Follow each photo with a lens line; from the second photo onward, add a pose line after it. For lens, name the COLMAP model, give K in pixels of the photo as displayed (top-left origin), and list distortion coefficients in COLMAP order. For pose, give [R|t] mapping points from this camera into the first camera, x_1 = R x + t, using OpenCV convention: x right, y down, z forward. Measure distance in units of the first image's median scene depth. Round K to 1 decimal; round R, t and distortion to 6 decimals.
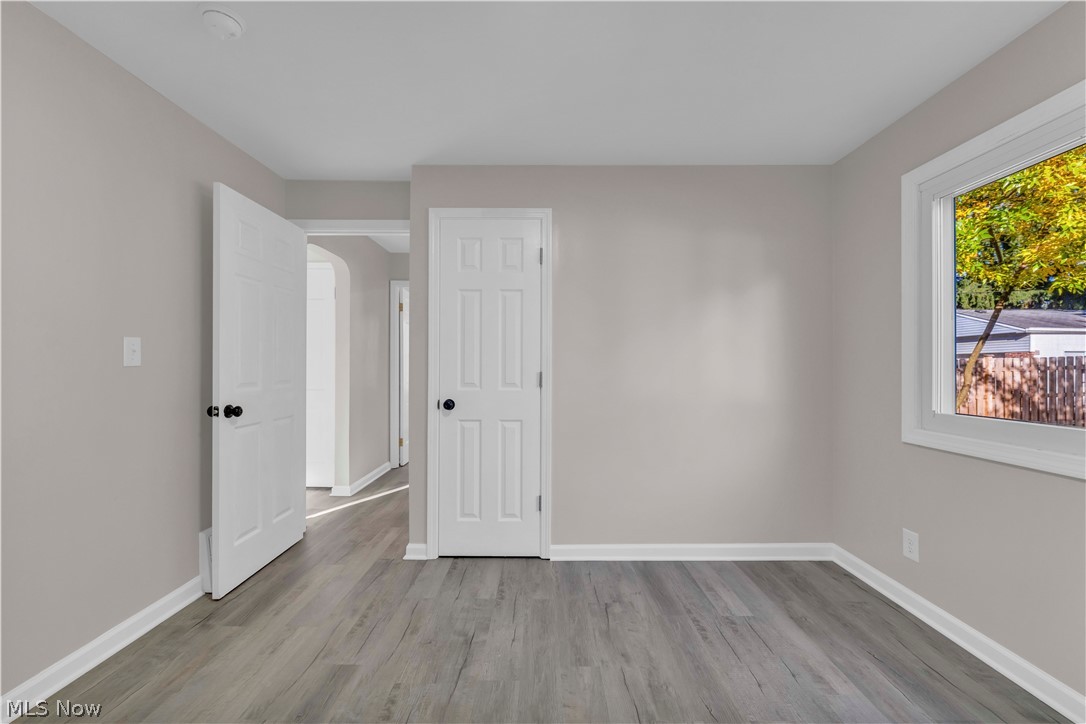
lens RADIAL K [[445.4, 0, 542.0], [0, 445.4, 362.1], [0, 0, 1]] dist [0.000466, -0.000486]
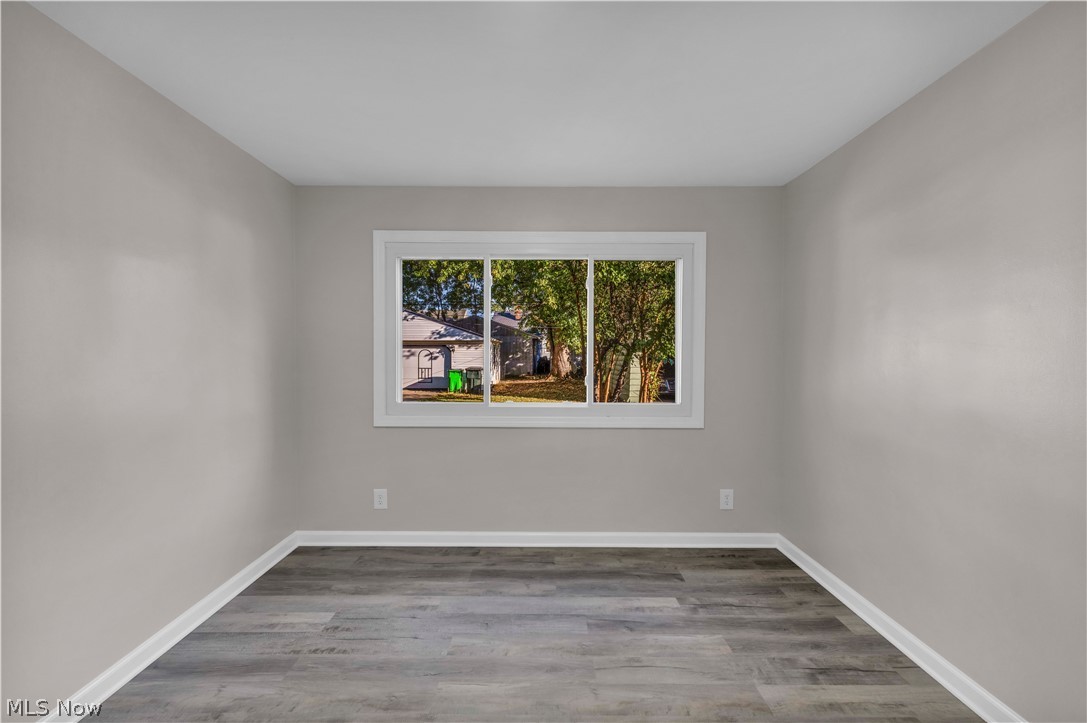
lens RADIAL K [[438.7, 0, 544.0], [0, 438.7, 358.9], [0, 0, 1]] dist [-0.002291, -0.000275]
pose [[-0.011055, -0.009923, 0.999890, -0.565511], [-0.017846, 0.999793, 0.009725, -0.052687], [-0.999780, -0.017737, -0.011230, 0.524328]]
